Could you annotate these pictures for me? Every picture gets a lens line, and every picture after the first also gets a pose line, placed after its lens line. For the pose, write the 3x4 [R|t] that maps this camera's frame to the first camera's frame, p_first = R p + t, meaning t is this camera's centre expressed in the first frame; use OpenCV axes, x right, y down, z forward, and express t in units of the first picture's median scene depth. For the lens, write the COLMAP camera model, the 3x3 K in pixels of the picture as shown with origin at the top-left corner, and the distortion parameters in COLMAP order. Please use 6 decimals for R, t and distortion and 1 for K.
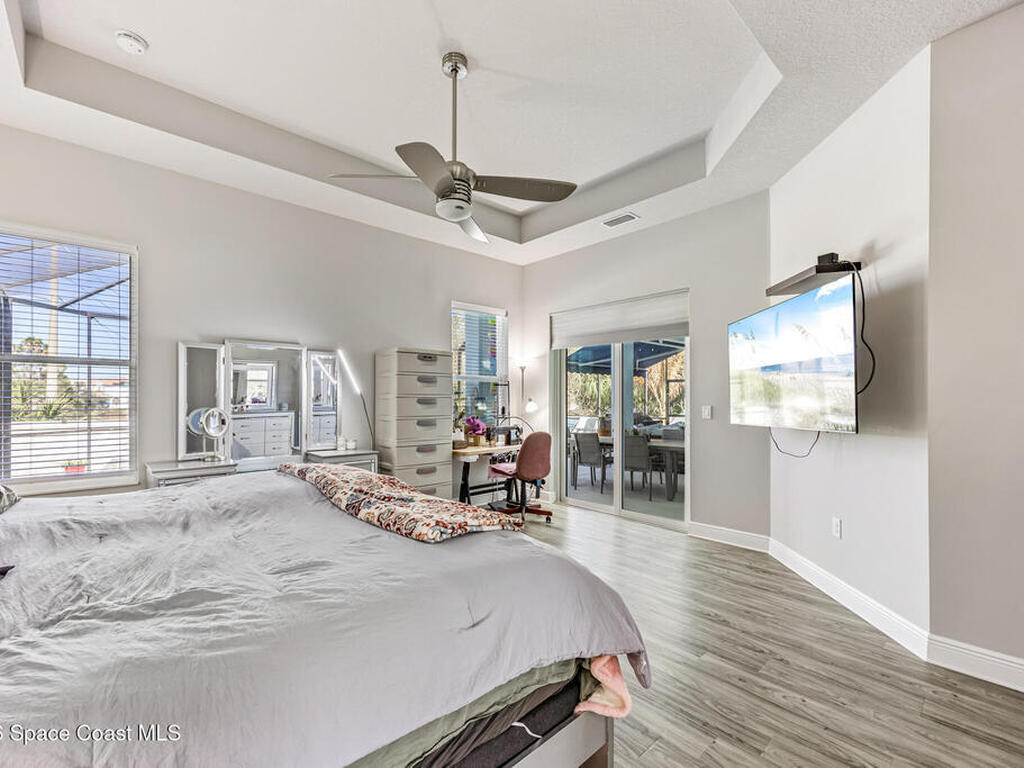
lens RADIAL K [[450.8, 0, 512.5], [0, 450.8, 389.5], [0, 0, 1]] dist [-0.003859, -0.000153]
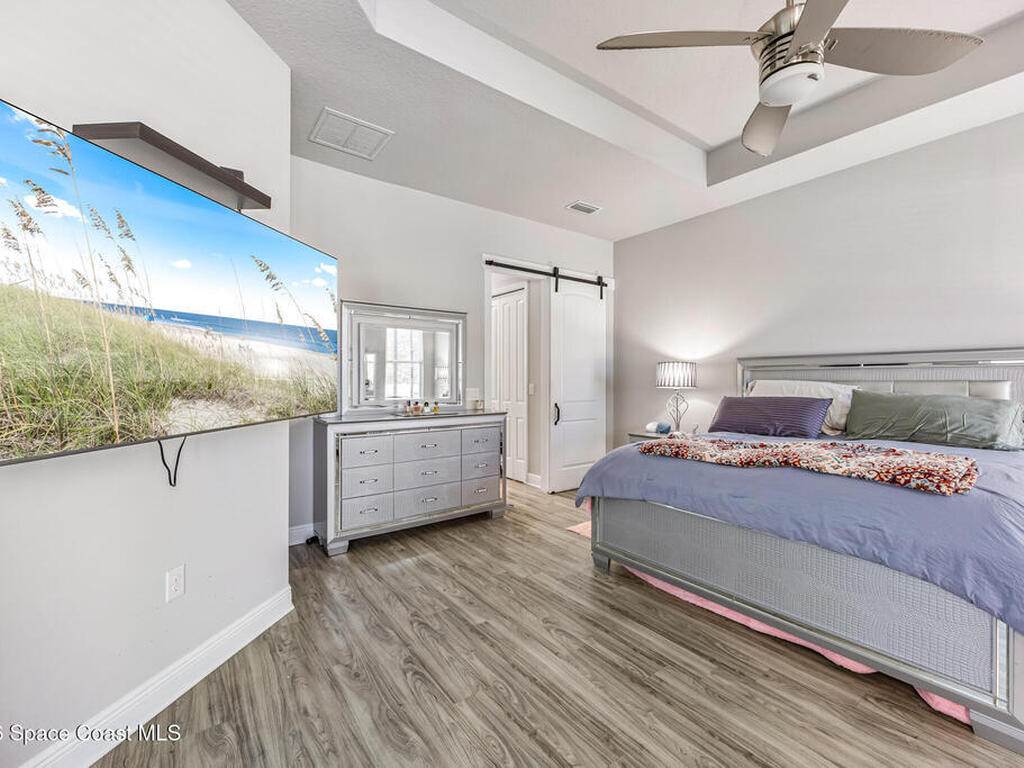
lens RADIAL K [[450.8, 0, 512.5], [0, 450.8, 382.5], [0, 0, 1]] dist [-0.003859, -0.000153]
pose [[-0.993968, 0.004625, 0.109570, 0.259238], [0.003790, 0.999962, -0.007822, 0.046833], [-0.109602, -0.007359, -0.993948, 2.240643]]
